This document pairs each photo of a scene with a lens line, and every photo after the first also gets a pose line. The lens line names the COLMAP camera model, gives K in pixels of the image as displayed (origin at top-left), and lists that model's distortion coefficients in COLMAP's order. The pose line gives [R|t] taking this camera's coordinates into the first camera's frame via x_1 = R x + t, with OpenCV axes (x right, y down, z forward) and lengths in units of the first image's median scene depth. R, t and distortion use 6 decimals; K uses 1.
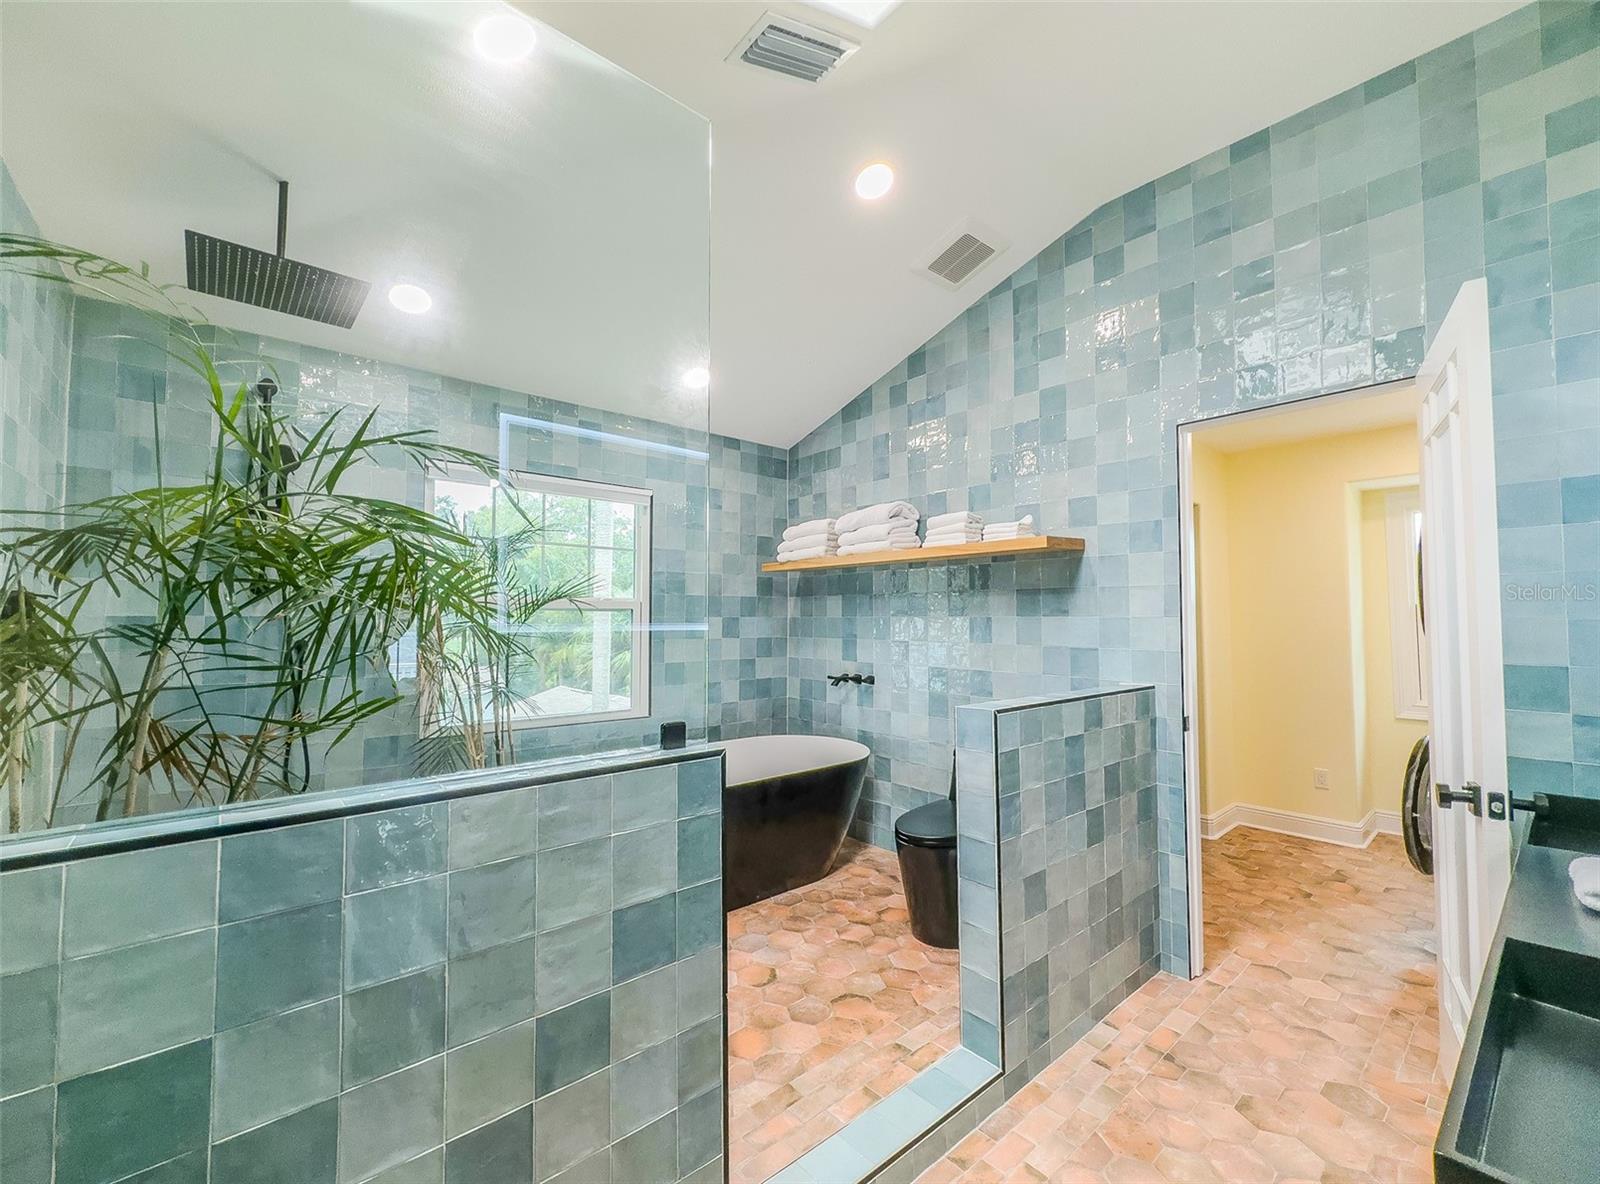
lens RADIAL K [[668.1, 0, 805.8], [0, 668.1, 593.6], [0, 0, 1]] dist [0.000382, -0.000155]
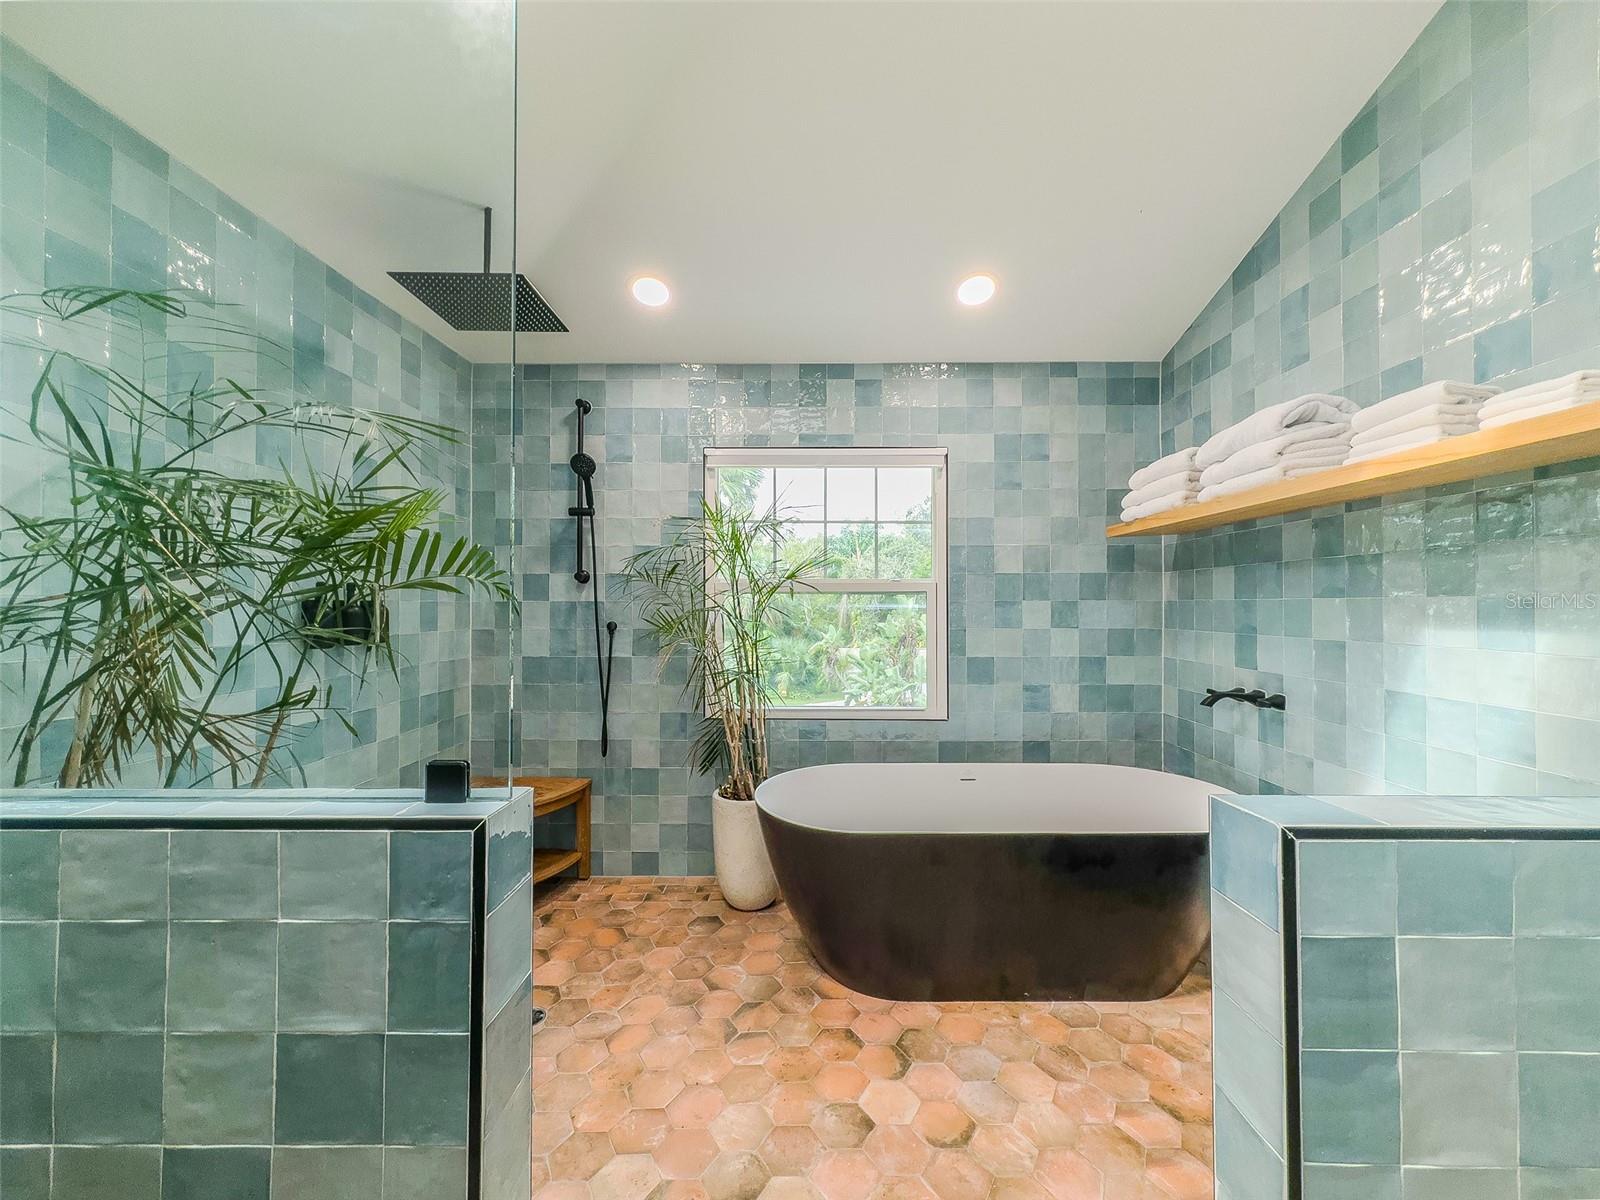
lens RADIAL K [[651.7, 0, 803.4], [0, 651.7, 599.6], [0, 0, 1]] dist [0.000357, -0.000027]
pose [[0.748799, -0.006158, -0.662769, 0.203504], [0.026064, 0.999457, 0.020161, 0.014770], [0.662285, -0.032371, 0.748553, 0.326656]]
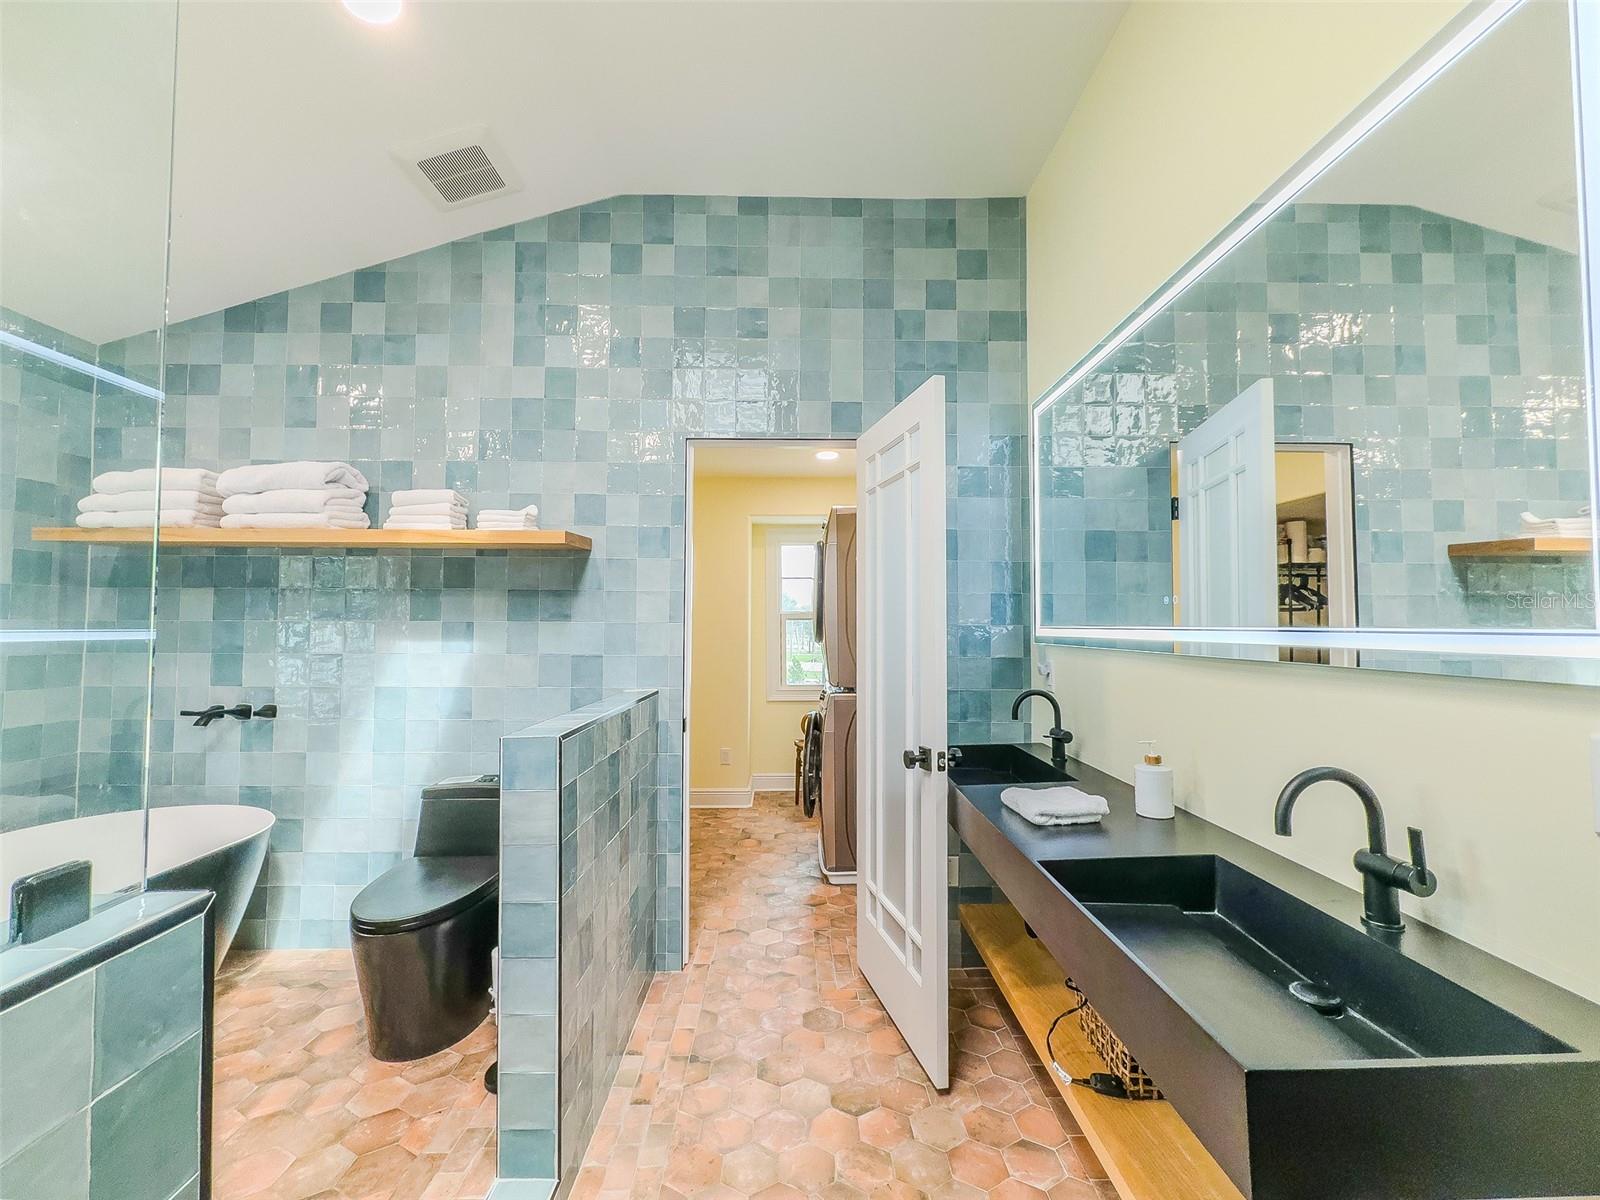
lens RADIAL K [[664.6, 0, 804.3], [0, 664.6, 599.6], [0, 0, 1]] dist [-0.001363, -0.000076]
pose [[0.643349, 0.030663, 0.764958, -0.093235], [-0.031080, 0.999420, -0.013923, 0.006399], [-0.764942, -0.014818, 0.643929, 0.159765]]
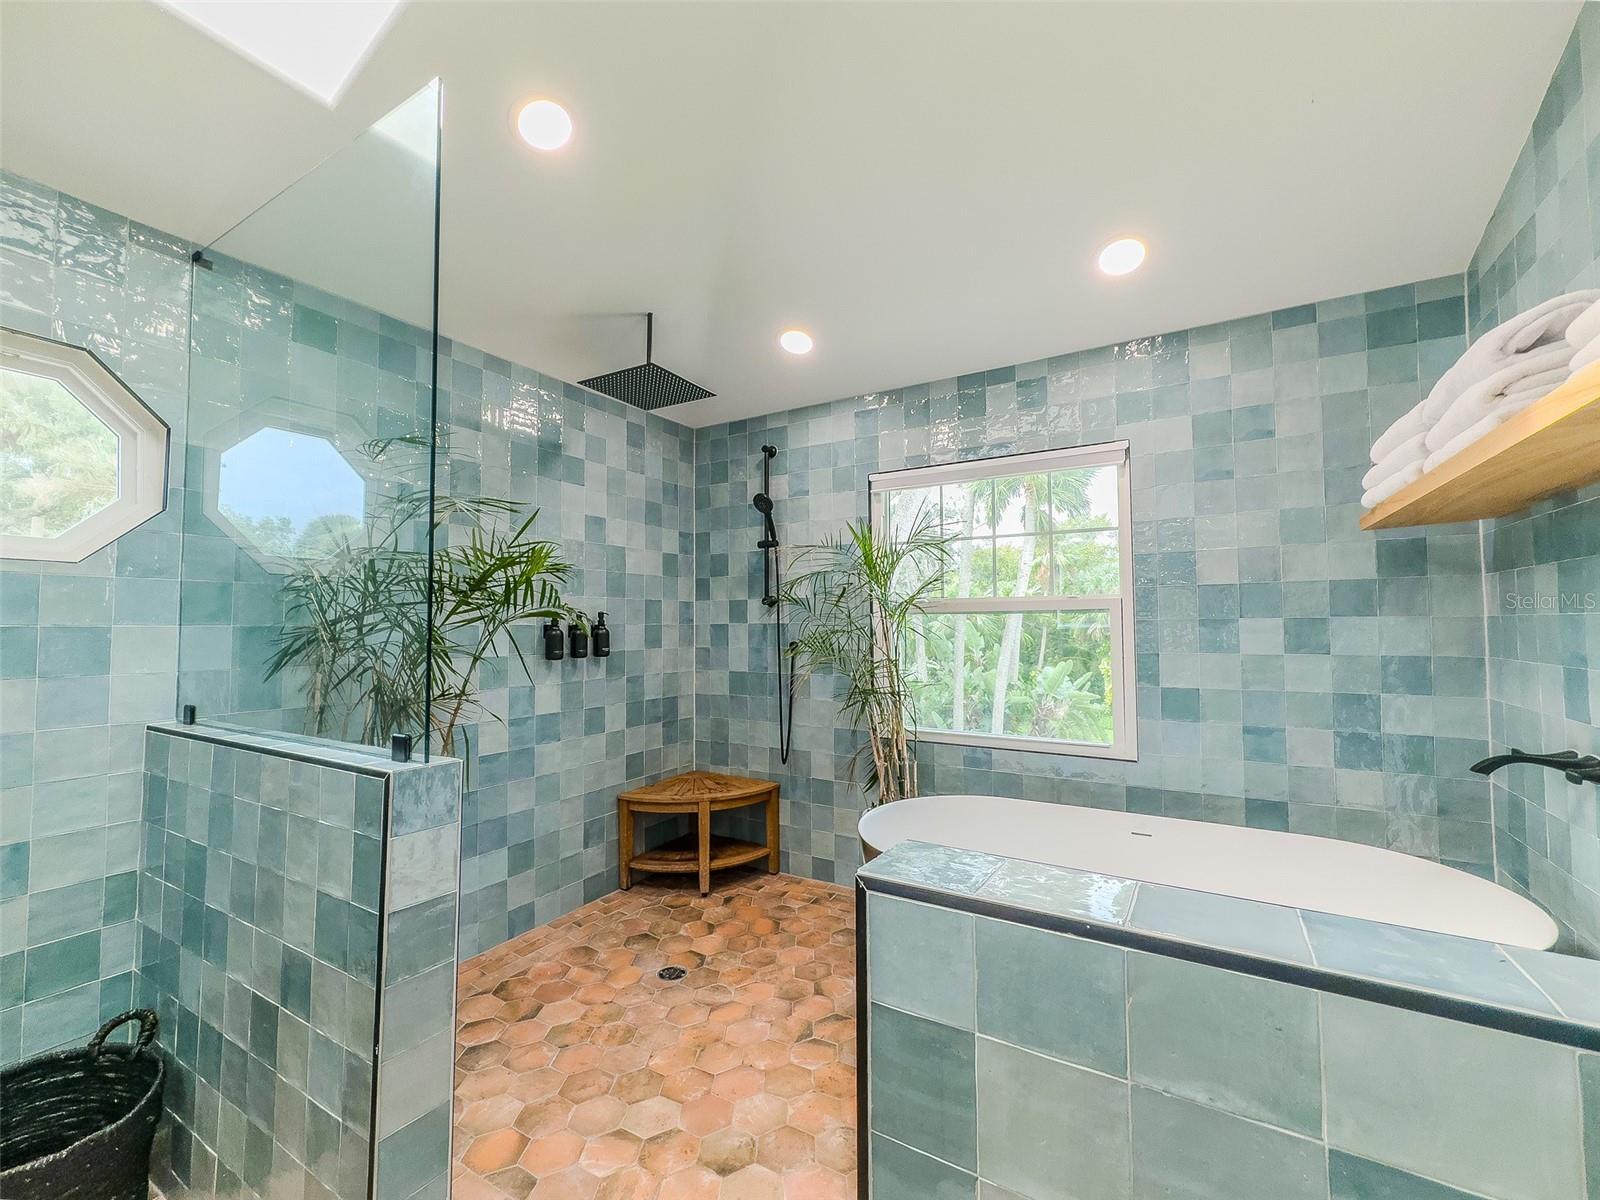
lens RADIAL K [[664.6, 0, 804.3], [0, 664.6, 599.6], [0, 0, 1]] dist [-0.001363, -0.000076]
pose [[0.309852, -0.040381, -0.949927, 0.386327], [0.043379, 0.998658, -0.028303, 0.022280], [0.949795, -0.032437, 0.311188, 0.539757]]
